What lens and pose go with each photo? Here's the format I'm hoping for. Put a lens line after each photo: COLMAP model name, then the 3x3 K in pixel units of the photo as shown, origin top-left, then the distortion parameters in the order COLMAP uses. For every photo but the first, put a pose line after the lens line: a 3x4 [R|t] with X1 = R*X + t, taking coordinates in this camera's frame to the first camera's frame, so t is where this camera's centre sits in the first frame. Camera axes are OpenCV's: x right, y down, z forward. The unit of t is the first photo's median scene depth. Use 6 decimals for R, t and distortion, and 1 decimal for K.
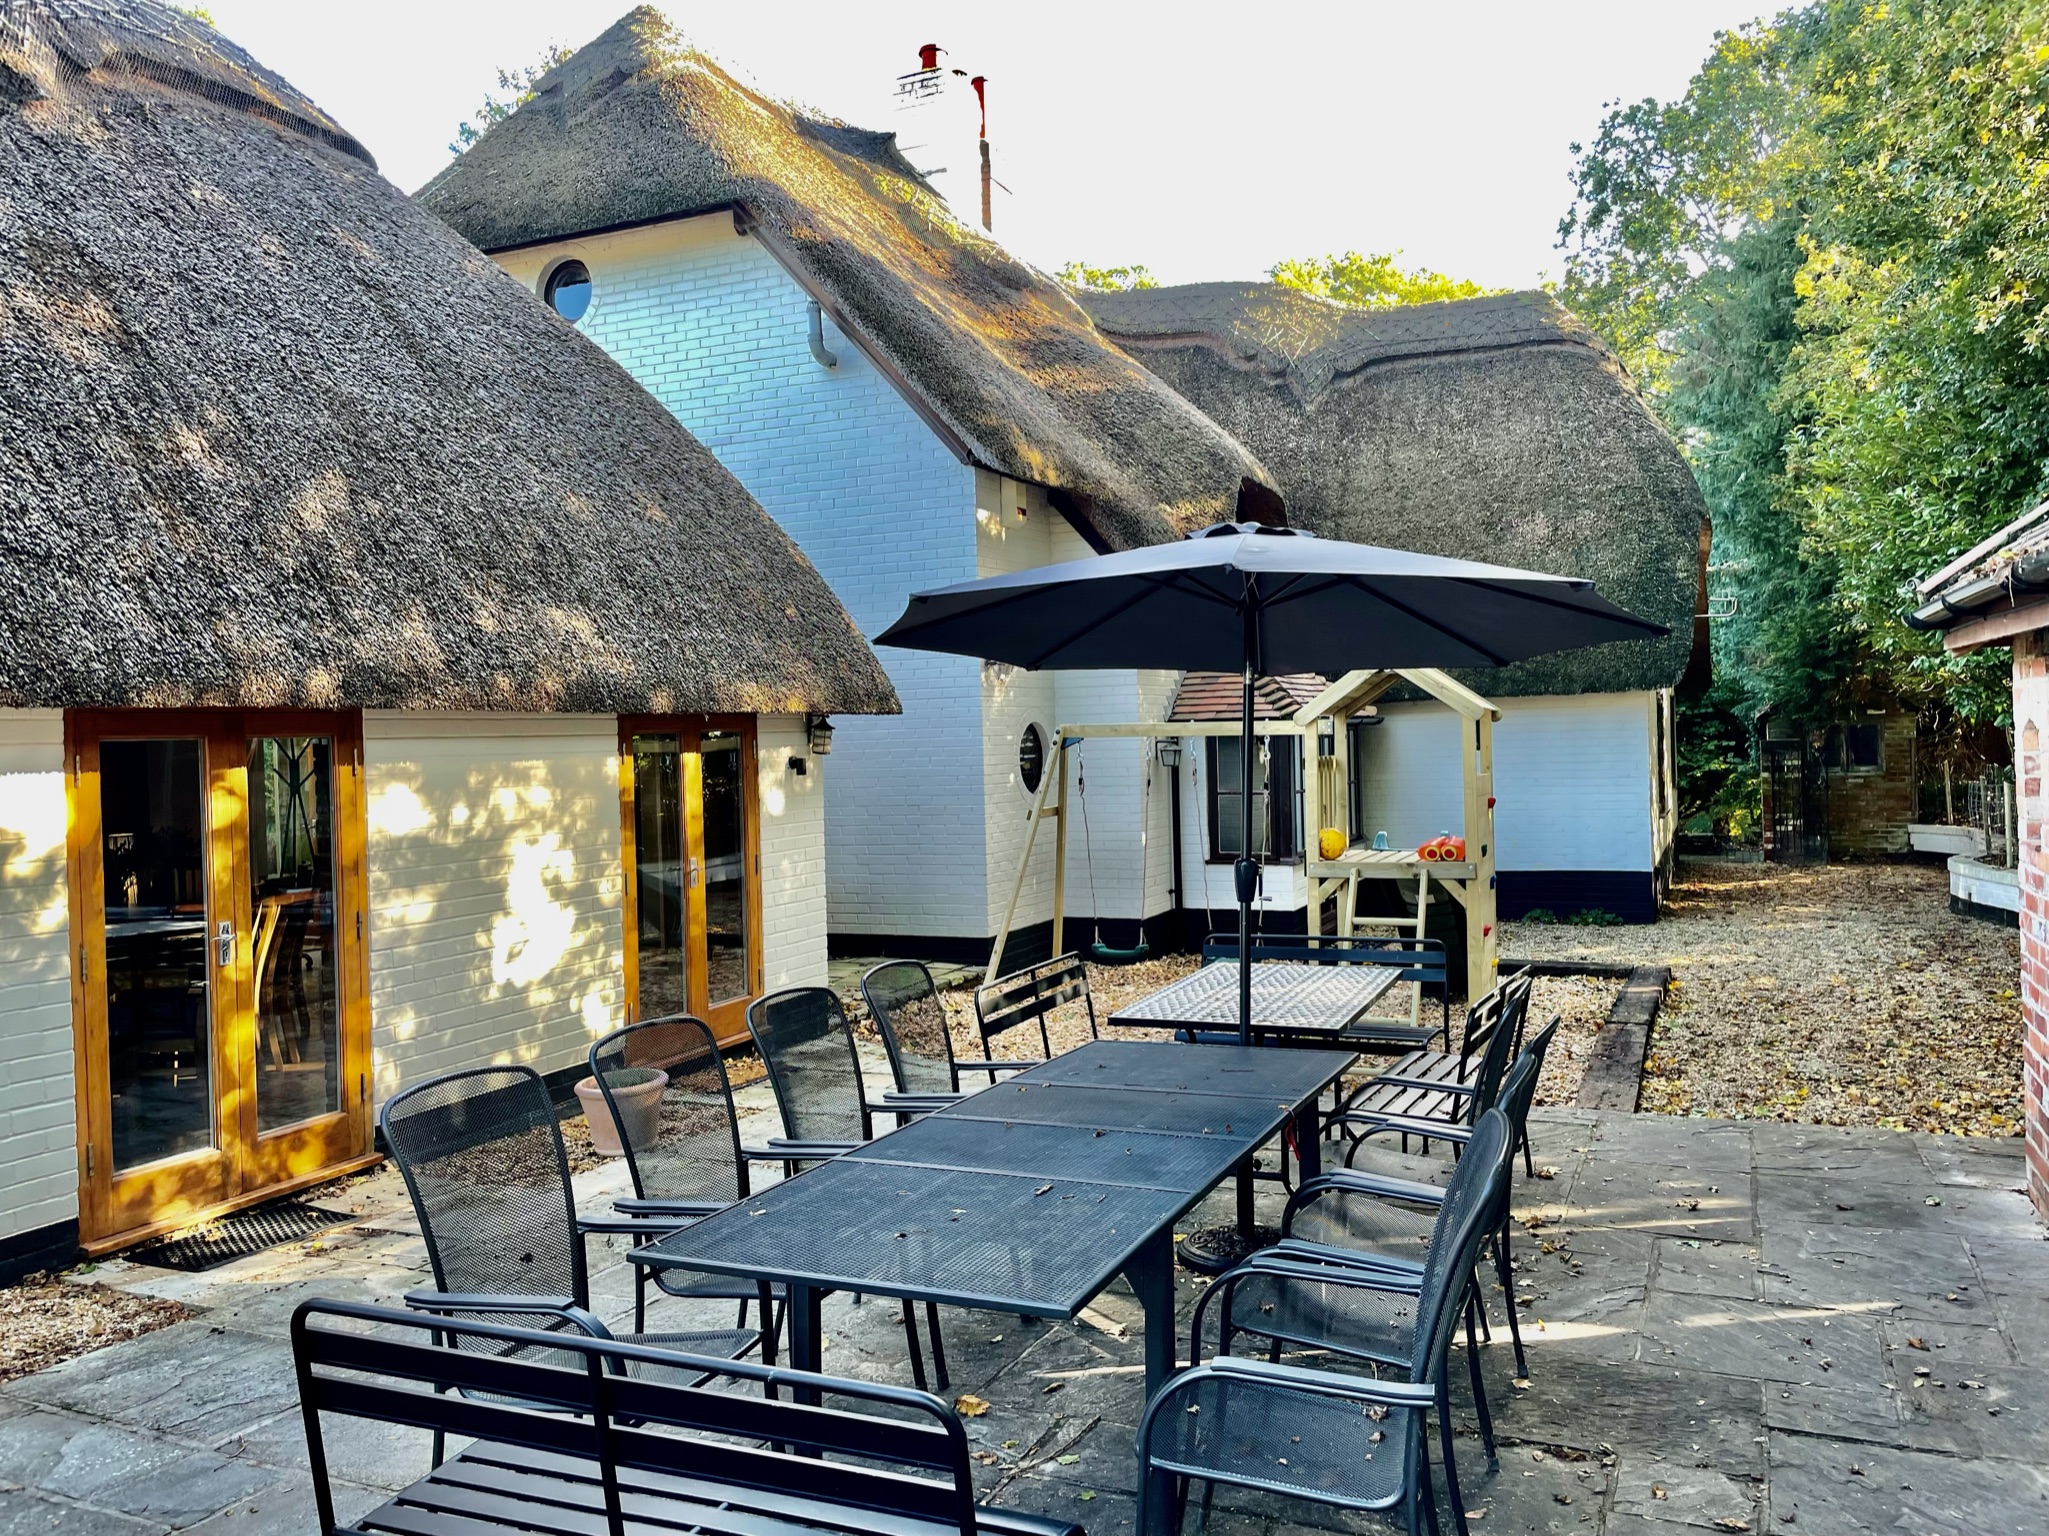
lens RADIAL K [[1547.2, 0, 1016.3], [0, 1547.2, 759.5], [0, 0, 1]] dist [0.079969, 0.001047]
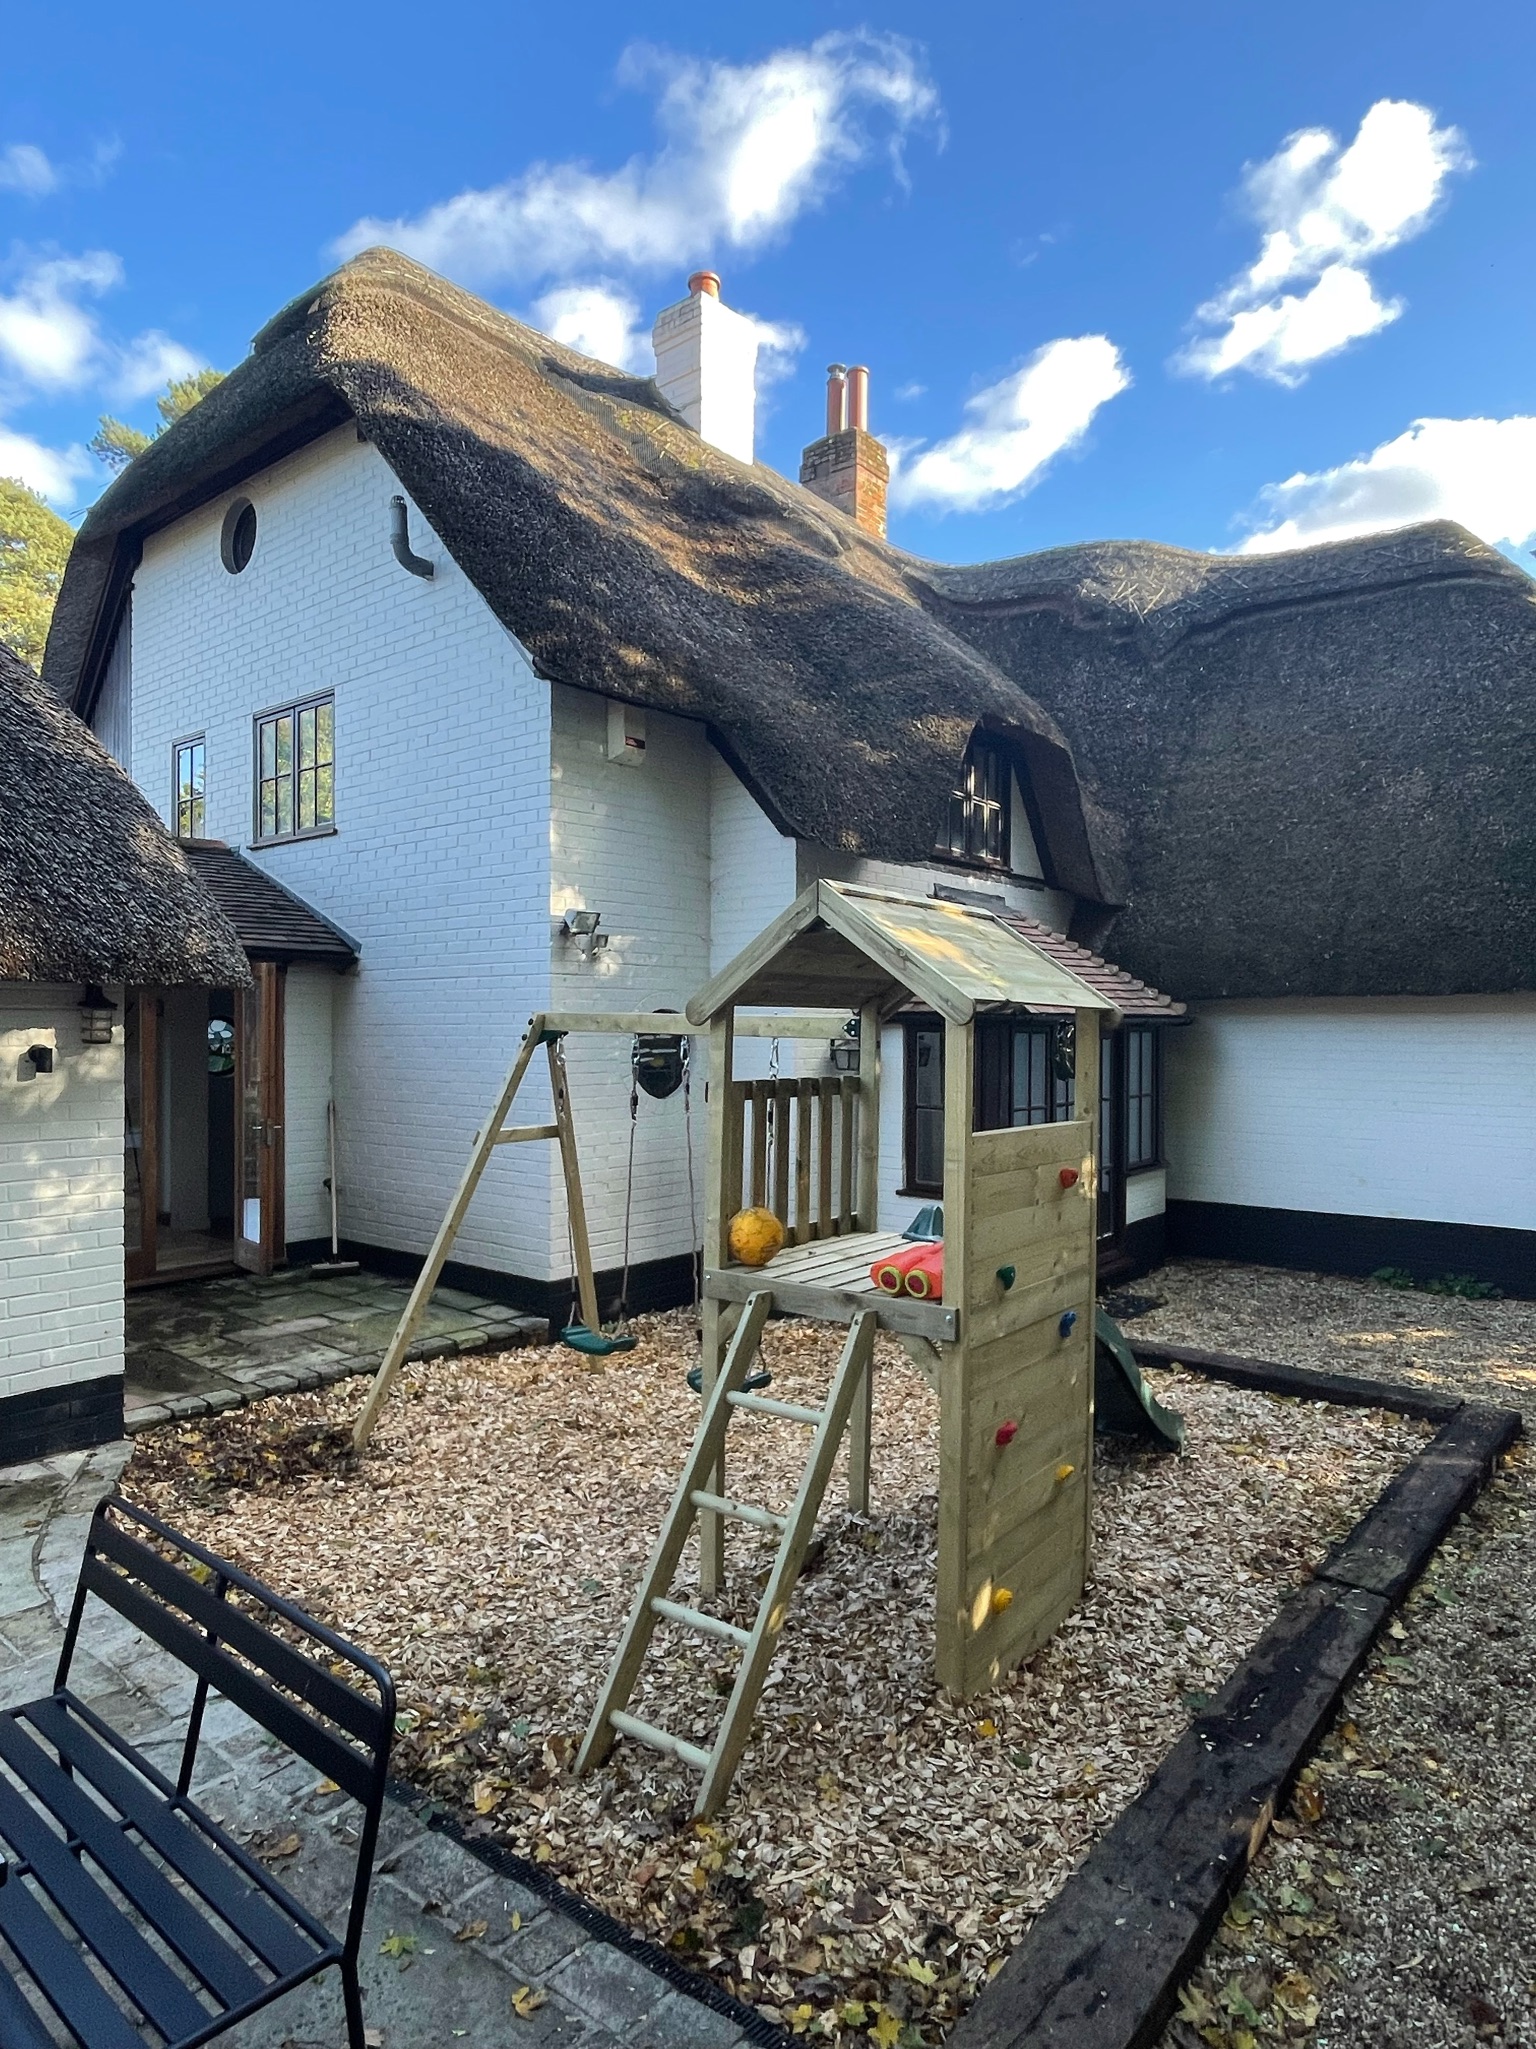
lens RADIAL K [[1187.5, 0, 777.6], [0, 1187.5, 1039.1], [0, 0, 1]] dist [-0.002514, -0.000440]
pose [[0.966432, 0.035447, -0.254467, 0.173438], [-0.035528, 0.999360, 0.004283, -0.010271], [0.254456, 0.004902, 0.967072, 0.322546]]
